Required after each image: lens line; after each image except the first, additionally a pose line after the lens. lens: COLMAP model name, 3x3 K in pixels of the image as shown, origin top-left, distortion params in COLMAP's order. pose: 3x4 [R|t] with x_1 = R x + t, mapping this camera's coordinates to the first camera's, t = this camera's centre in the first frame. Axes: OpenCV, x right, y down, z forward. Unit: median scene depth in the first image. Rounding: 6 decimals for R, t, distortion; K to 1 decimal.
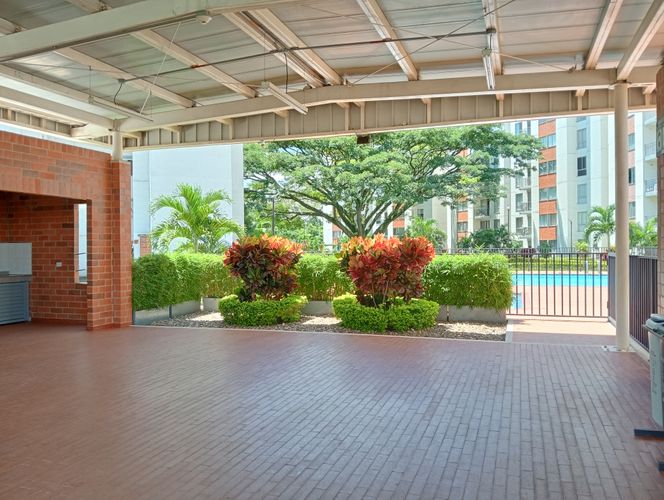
lens RADIAL K [[530.4, 0, 332.0], [0, 530.4, 250.0], [0, 0, 1]] dist [0.108533, -0.235994]
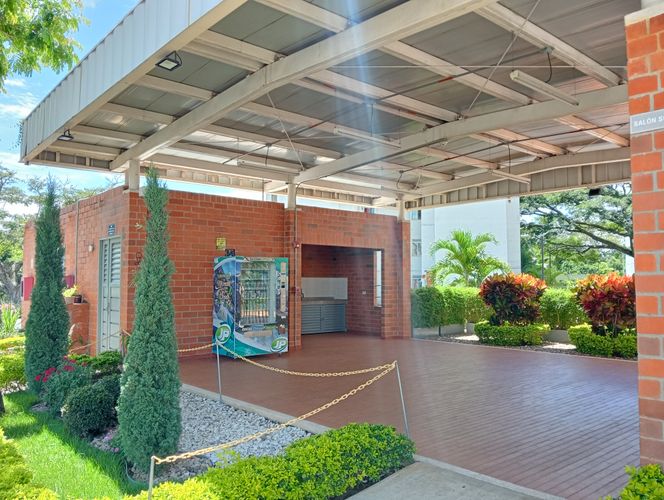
lens RADIAL K [[530.4, 0, 332.0], [0, 530.4, 250.0], [0, 0, 1]] dist [0.108533, -0.235994]
pose [[0.860695, -0.020281, -0.508717, 0.147651], [-0.012094, 0.998110, -0.060254, -0.001329], [0.508977, 0.058013, 0.858823, -0.281269]]
